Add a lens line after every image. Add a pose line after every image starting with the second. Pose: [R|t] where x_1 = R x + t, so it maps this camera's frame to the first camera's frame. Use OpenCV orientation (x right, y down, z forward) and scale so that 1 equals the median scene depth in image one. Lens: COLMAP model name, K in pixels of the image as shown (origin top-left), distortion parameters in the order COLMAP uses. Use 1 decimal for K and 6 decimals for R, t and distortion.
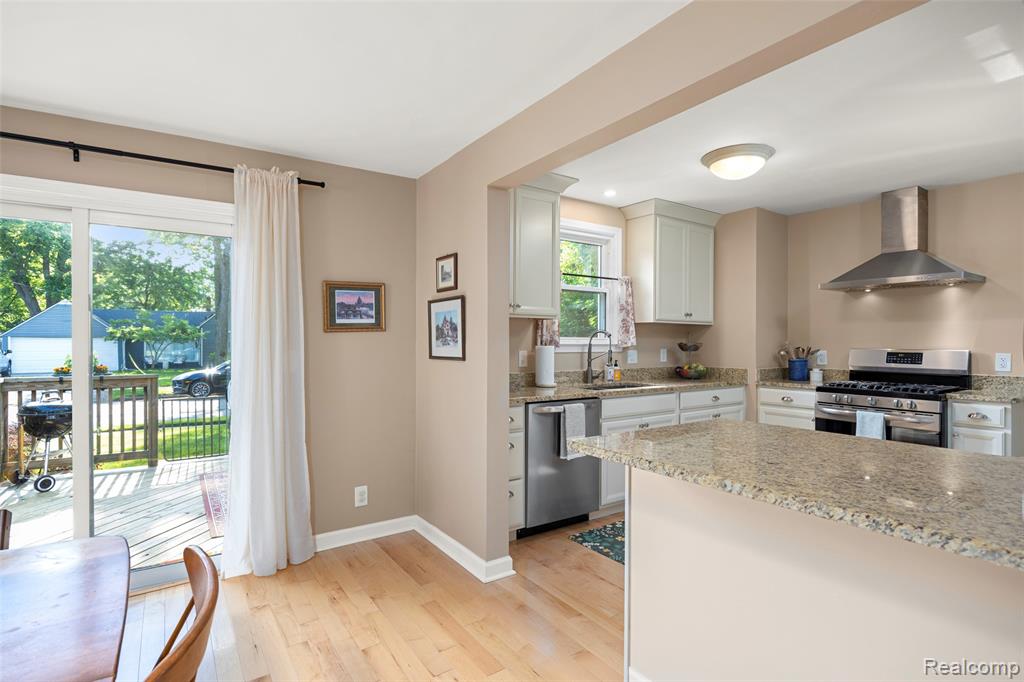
lens RADIAL K [[505.3, 0, 510.4], [0, 505.3, 344.4], [0, 0, 1]] dist [-0.018304, -0.000171]
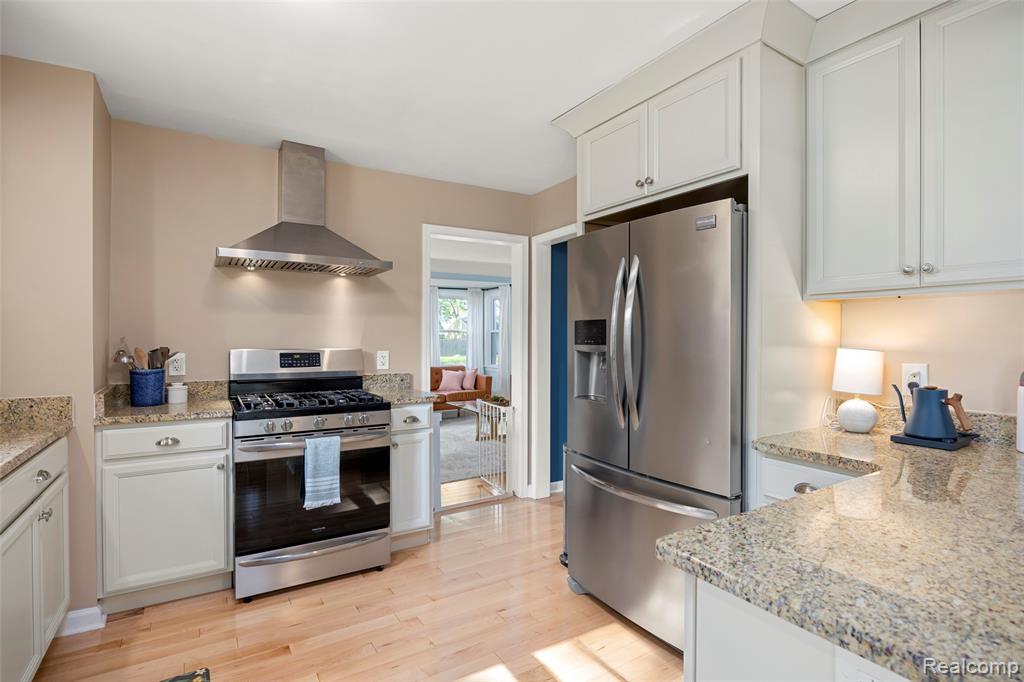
lens RADIAL K [[505.3, 0, 513.2], [0, 505.3, 341.0], [0, 0, 1]] dist [-0.018304, -0.000171]
pose [[0.045438, -0.014689, 0.998859, 0.007739], [0.000531, 0.999892, 0.014681, -0.013664], [-0.998967, -0.000137, 0.045441, 0.609307]]
